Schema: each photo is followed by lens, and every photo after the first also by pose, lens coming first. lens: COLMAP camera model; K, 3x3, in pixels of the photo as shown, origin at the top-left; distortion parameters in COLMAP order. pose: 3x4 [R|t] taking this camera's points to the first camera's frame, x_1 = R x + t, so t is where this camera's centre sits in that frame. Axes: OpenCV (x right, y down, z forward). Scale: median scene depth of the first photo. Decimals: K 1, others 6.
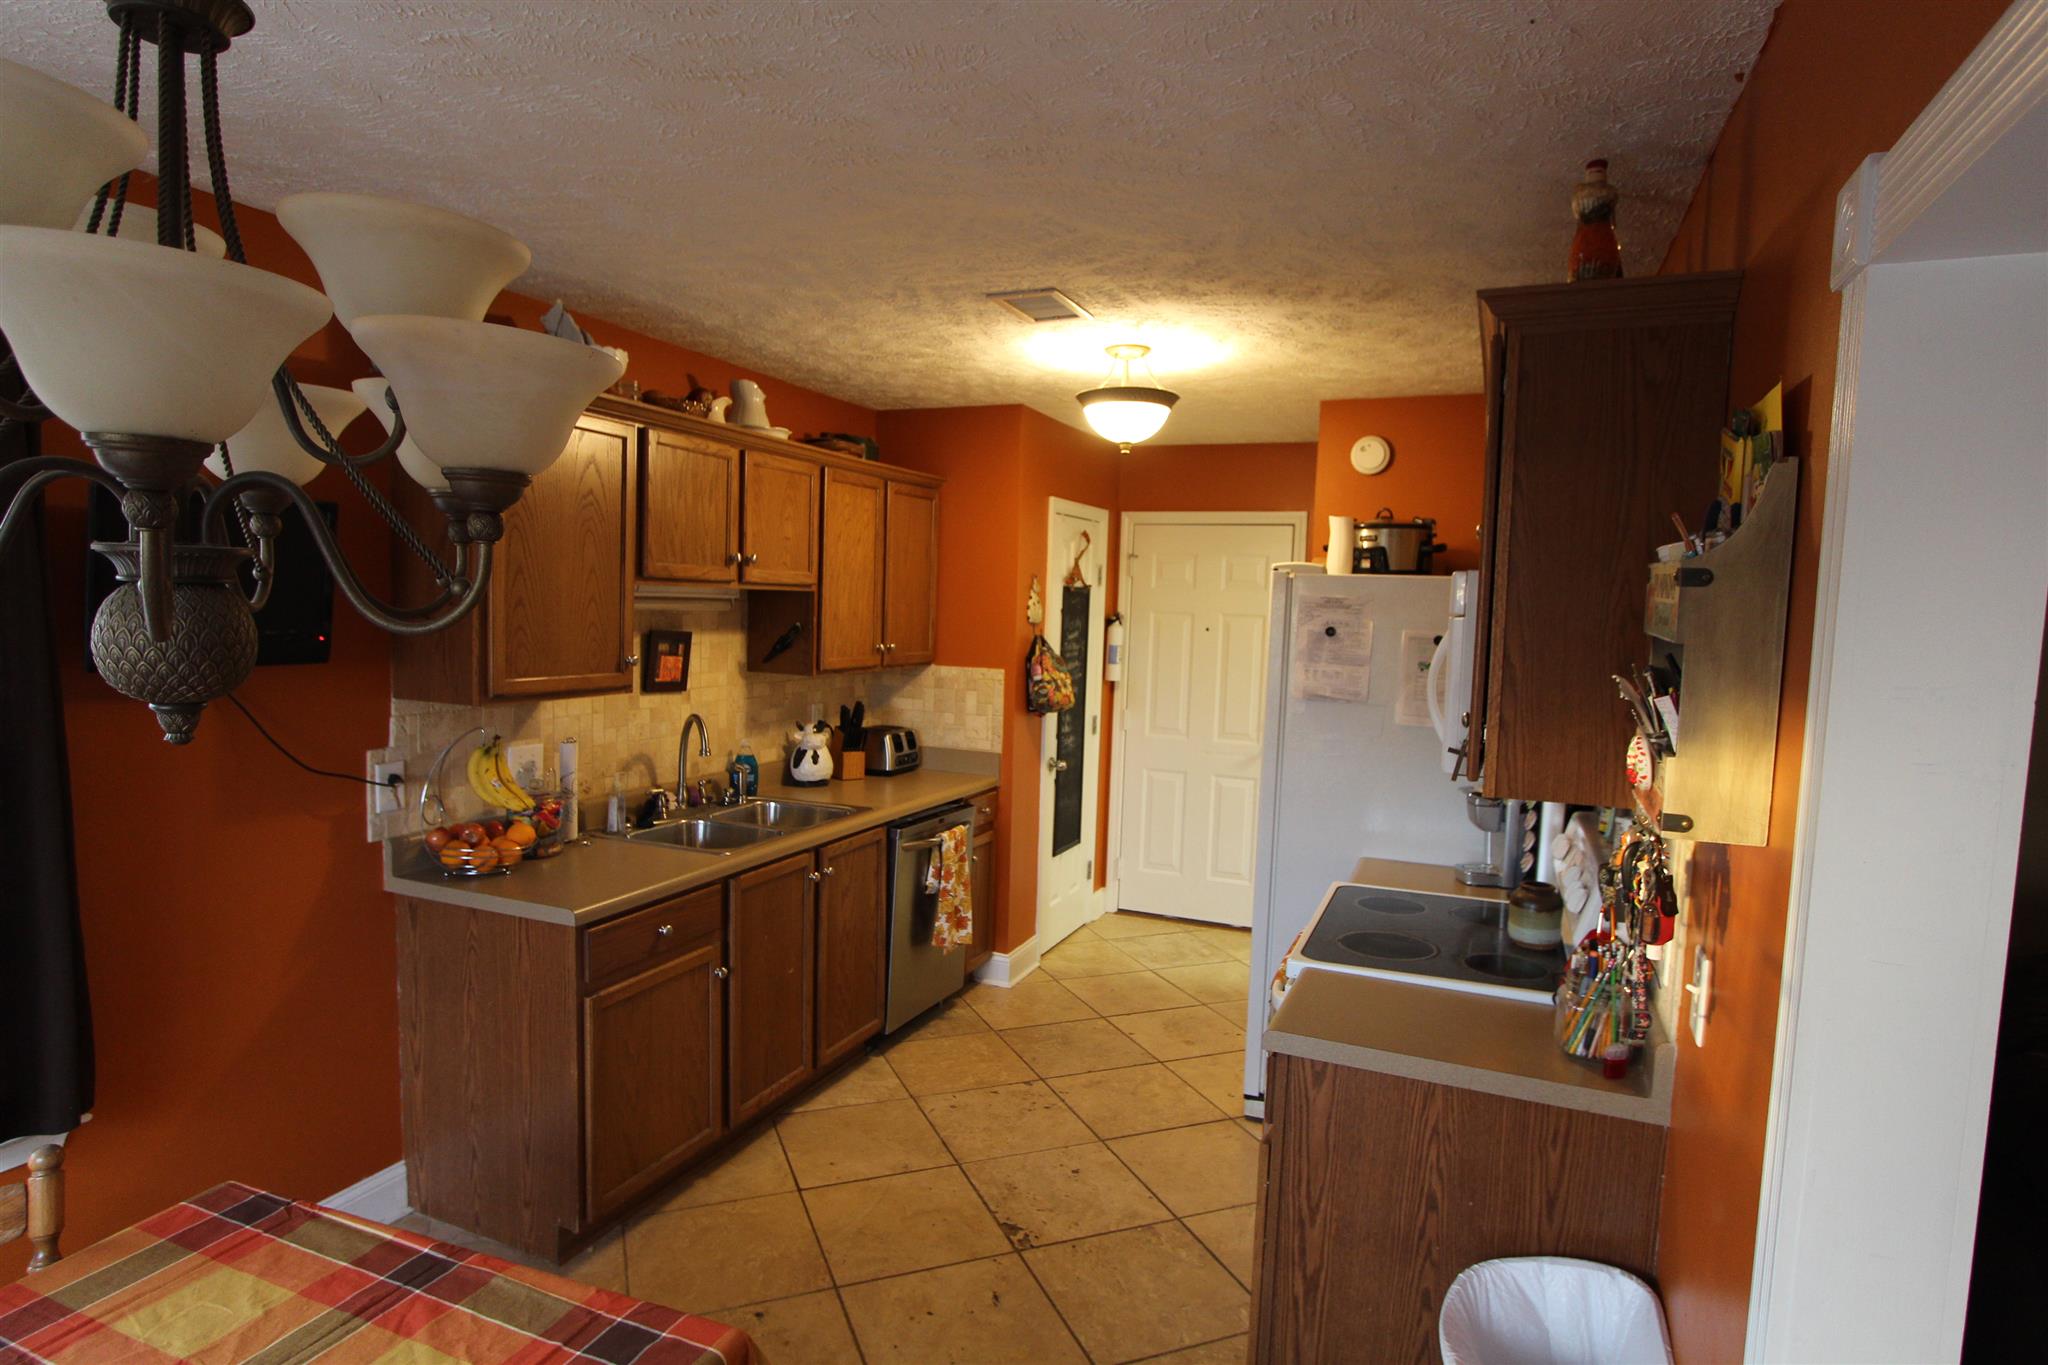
lens RADIAL K [[1154.7, 0, 1023.8], [0, 1154.7, 682.4], [0, 0, 1]] dist [-0.000153, 0.000084]
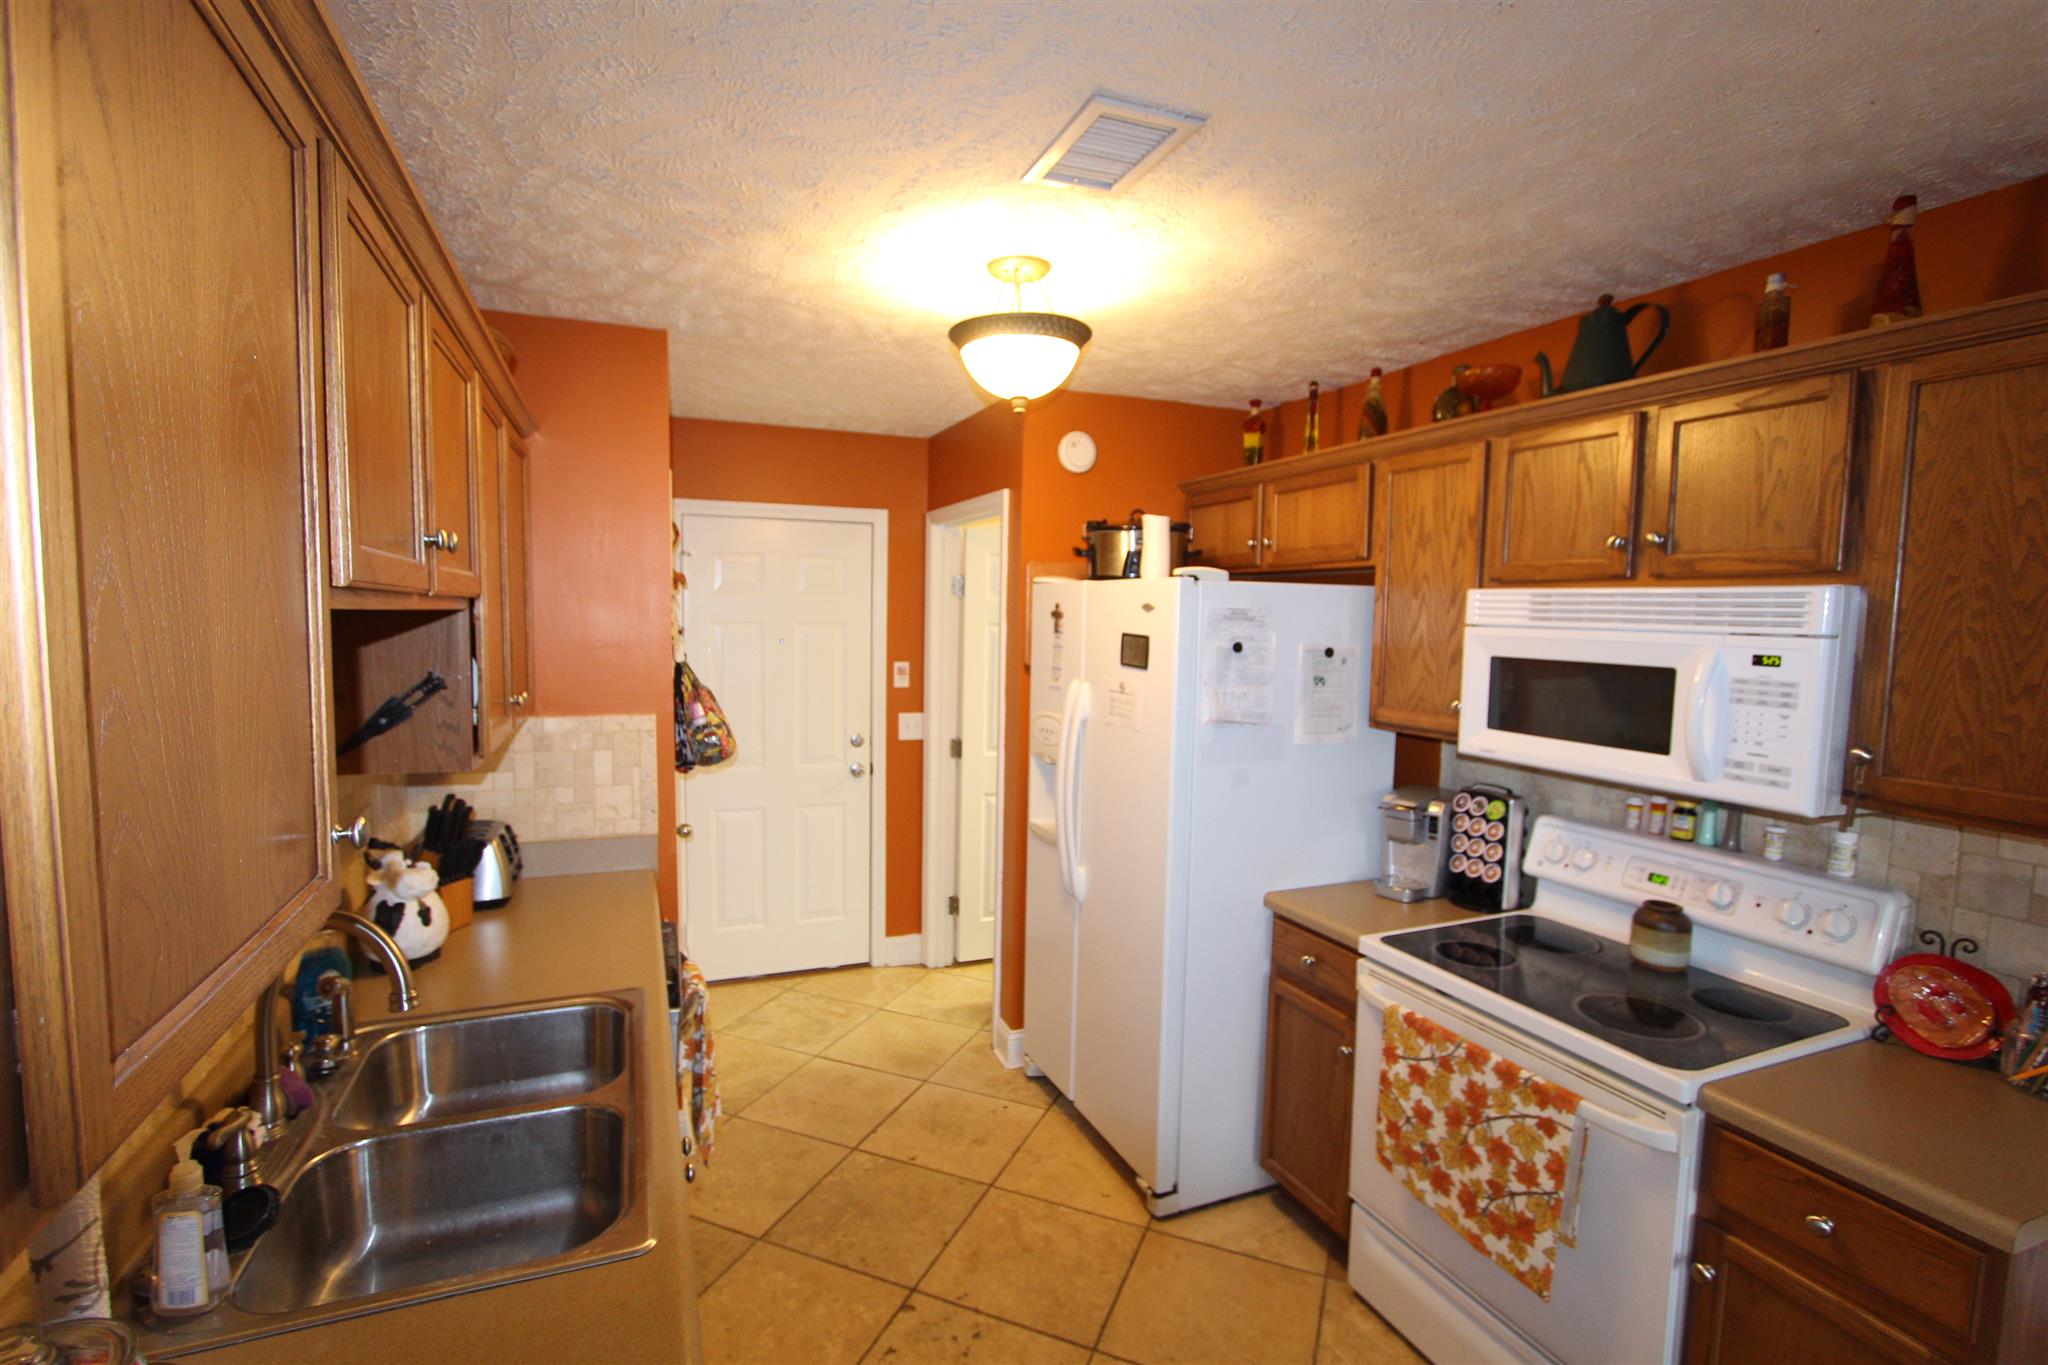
lens RADIAL K [[950.8, 0, 1018.6], [0, 950.8, 692.2], [0, 0, 1]] dist [-0.002614, 0.000083]
pose [[0.706739, -0.079368, 0.703009, -0.281812], [0.057709, 0.996843, 0.054526, -0.046046], [-0.705117, 0.002034, 0.709088, 0.471452]]
